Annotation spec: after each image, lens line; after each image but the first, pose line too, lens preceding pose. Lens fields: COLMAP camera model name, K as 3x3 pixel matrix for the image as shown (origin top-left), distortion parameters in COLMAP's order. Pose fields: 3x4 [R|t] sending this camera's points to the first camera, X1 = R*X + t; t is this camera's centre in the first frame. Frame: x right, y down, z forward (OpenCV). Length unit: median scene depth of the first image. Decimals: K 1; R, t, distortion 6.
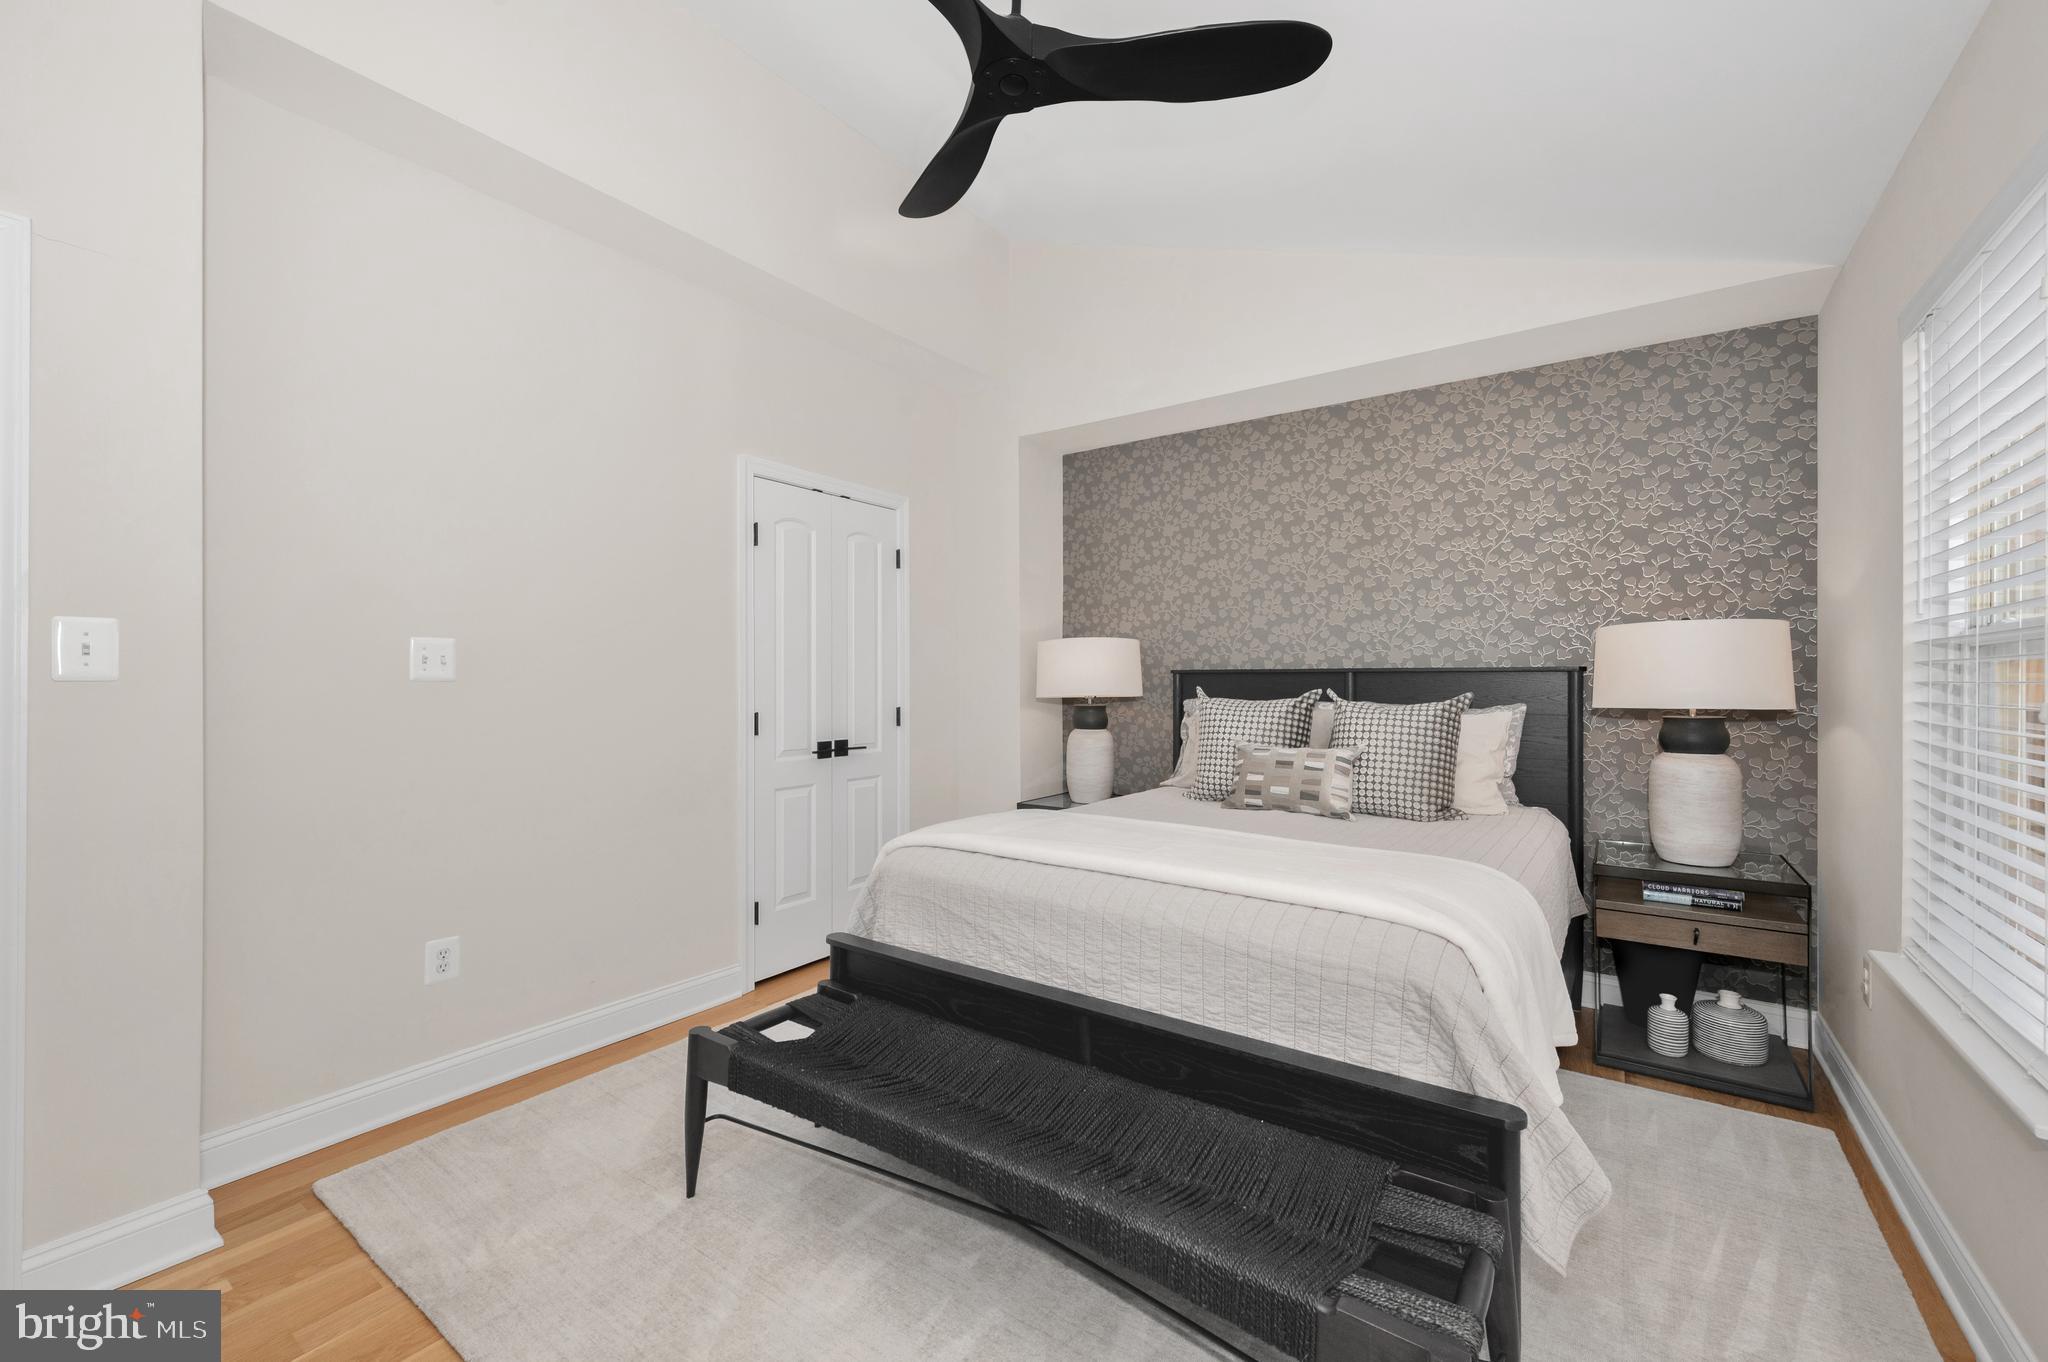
lens RADIAL K [[951.1, 0, 1029.8], [0, 951.1, 678.7], [0, 0, 1]] dist [-0.001017, -0.000225]
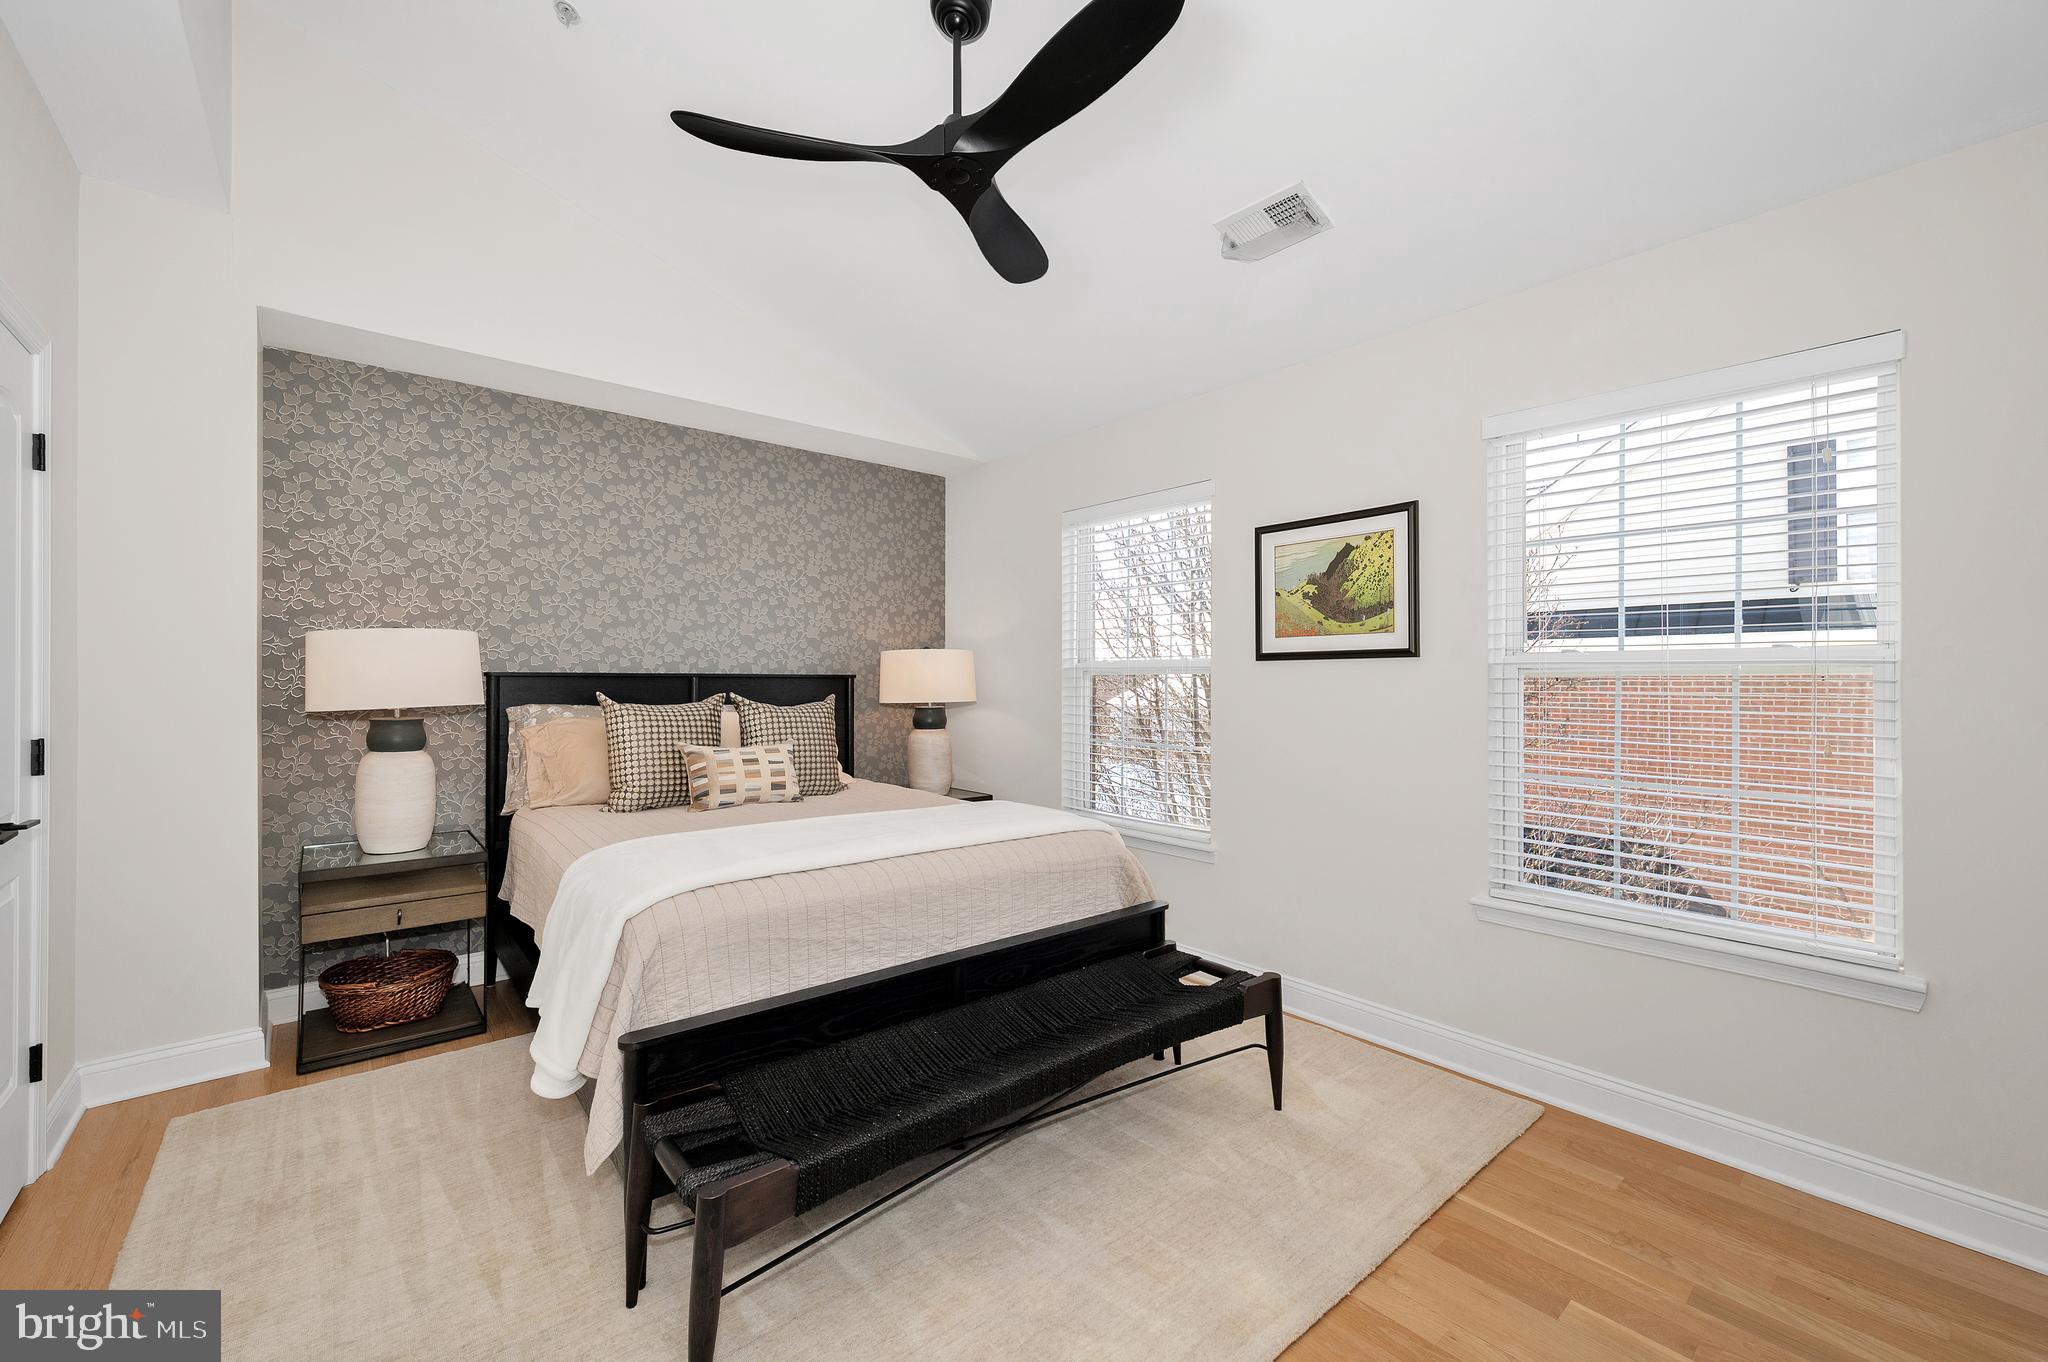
lens RADIAL K [[839.9, 0, 1034.4], [0, 839.9, 685.4], [0, 0, 1]] dist [0.000274, 0.000012]
pose [[0.174751, -0.004011, 0.984605, -0.511061], [0.000120, 0.999992, 0.004052, -0.000779], [-0.984613, -0.000590, 0.174750, 0.421071]]
